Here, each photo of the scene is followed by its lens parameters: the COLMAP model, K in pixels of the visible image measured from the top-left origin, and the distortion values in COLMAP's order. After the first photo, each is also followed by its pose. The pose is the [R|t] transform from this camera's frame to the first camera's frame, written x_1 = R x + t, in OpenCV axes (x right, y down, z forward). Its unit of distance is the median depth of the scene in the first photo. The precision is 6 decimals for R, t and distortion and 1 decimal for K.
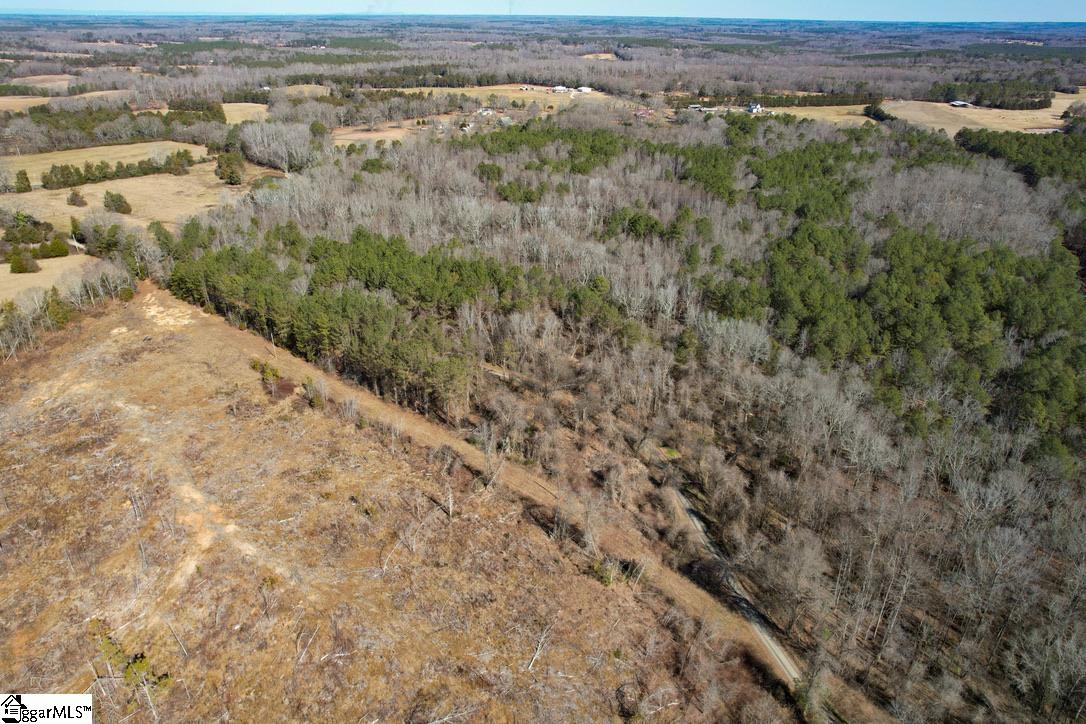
lens RADIAL K [[726.1, 0, 541.3], [0, 726.1, 358.1], [0, 0, 1]] dist [-0.086423, 0.079551]
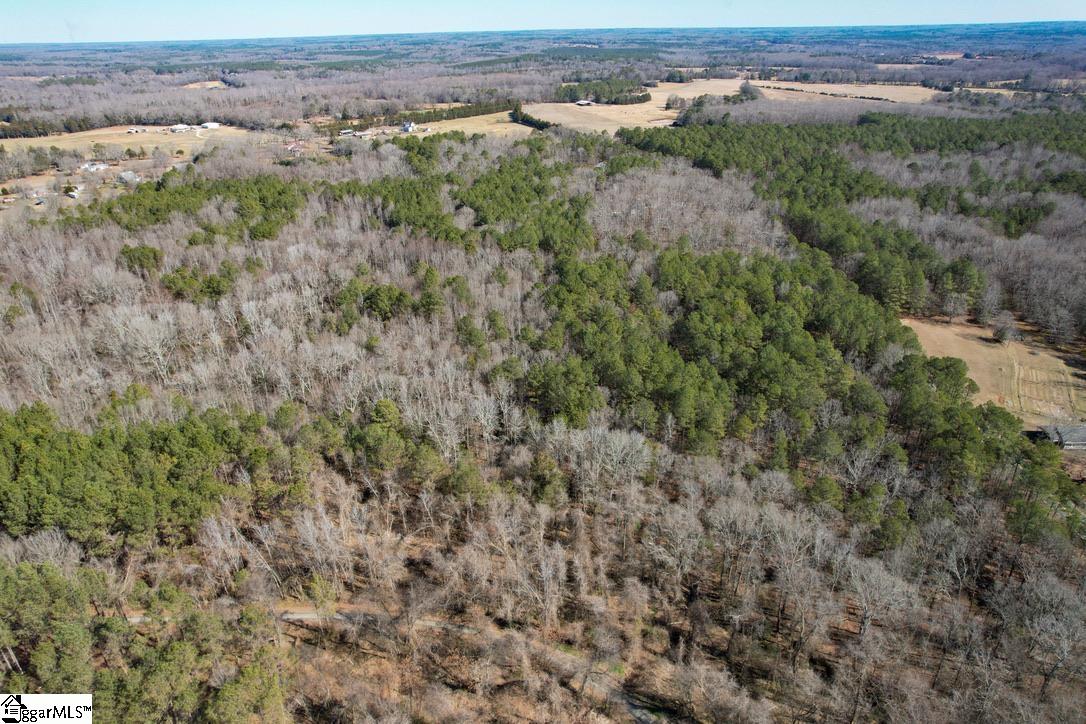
lens RADIAL K [[700.2, 0, 541.3], [0, 700.2, 361.3], [0, 0, 1]] dist [-0.079926, 0.071357]
pose [[0.869268, -0.237927, 0.433317, -0.026627], [0.238985, 0.969578, 0.052956, -0.055393], [-0.432734, 0.057524, 0.899684, 0.114112]]
